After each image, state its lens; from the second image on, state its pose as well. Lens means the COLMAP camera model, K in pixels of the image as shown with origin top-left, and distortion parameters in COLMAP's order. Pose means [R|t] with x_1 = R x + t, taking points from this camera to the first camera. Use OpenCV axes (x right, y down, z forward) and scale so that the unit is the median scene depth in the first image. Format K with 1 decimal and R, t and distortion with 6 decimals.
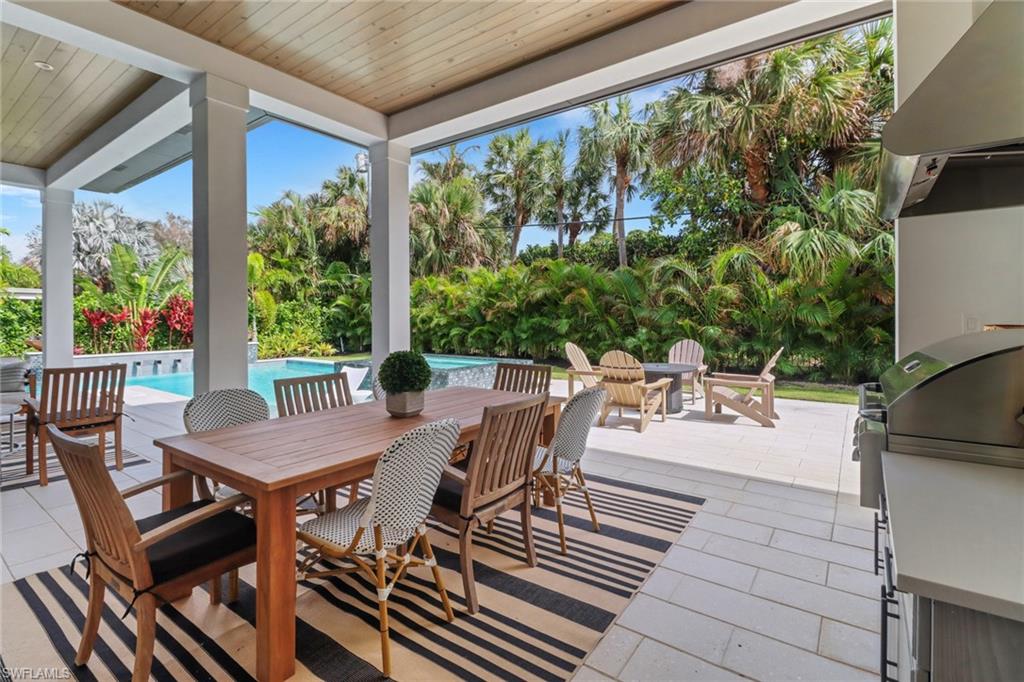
lens RADIAL K [[480.3, 0, 511.7], [0, 480.3, 321.4], [0, 0, 1]] dist [0.023910, -0.016646]
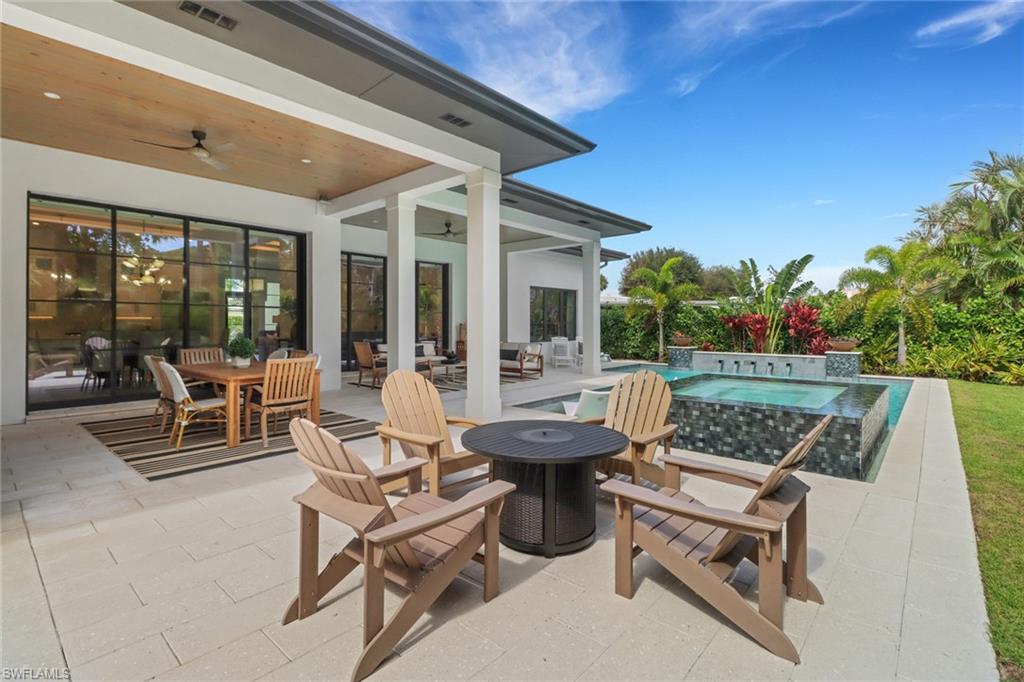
lens RADIAL K [[480.3, 0, 511.7], [0, 480.3, 321.4], [0, 0, 1]] dist [0.023910, -0.016646]
pose [[-0.094541, 0.002685, -0.995517, 0.302767], [-0.006997, 0.999970, 0.003362, -0.006989], [0.995496, 0.007283, -0.094519, 0.403371]]
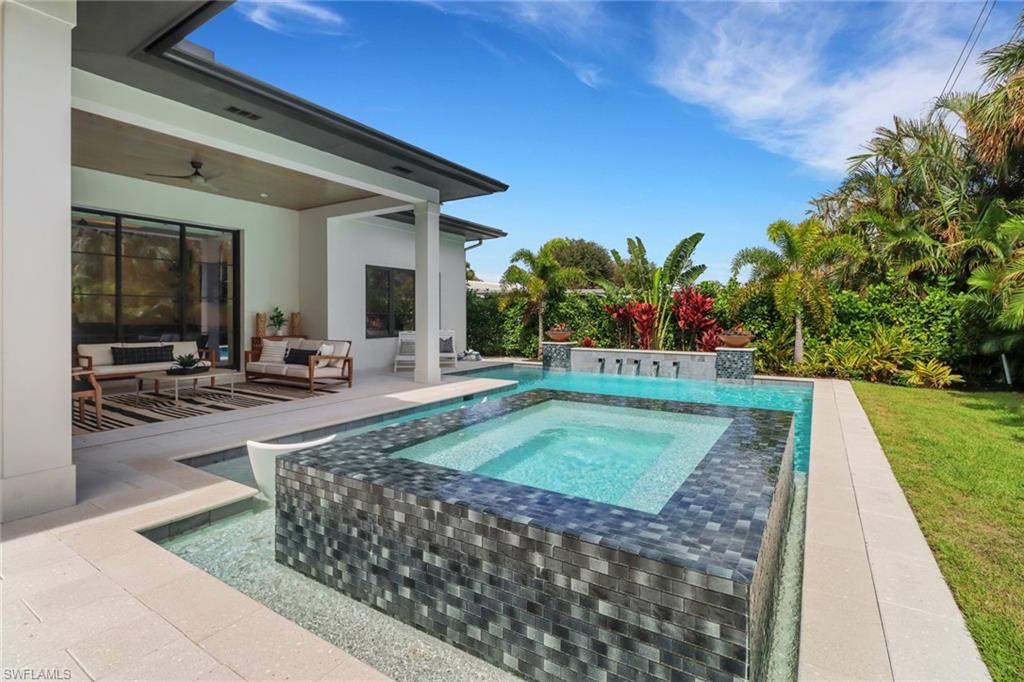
lens RADIAL K [[480.3, 0, 511.7], [0, 480.3, 321.4], [0, 0, 1]] dist [0.023910, -0.016646]
pose [[0.061077, 0.018575, -0.997960, 0.117355], [-0.008614, 0.999799, 0.018082, -0.003783], [0.998096, 0.007492, 0.061224, 0.513283]]
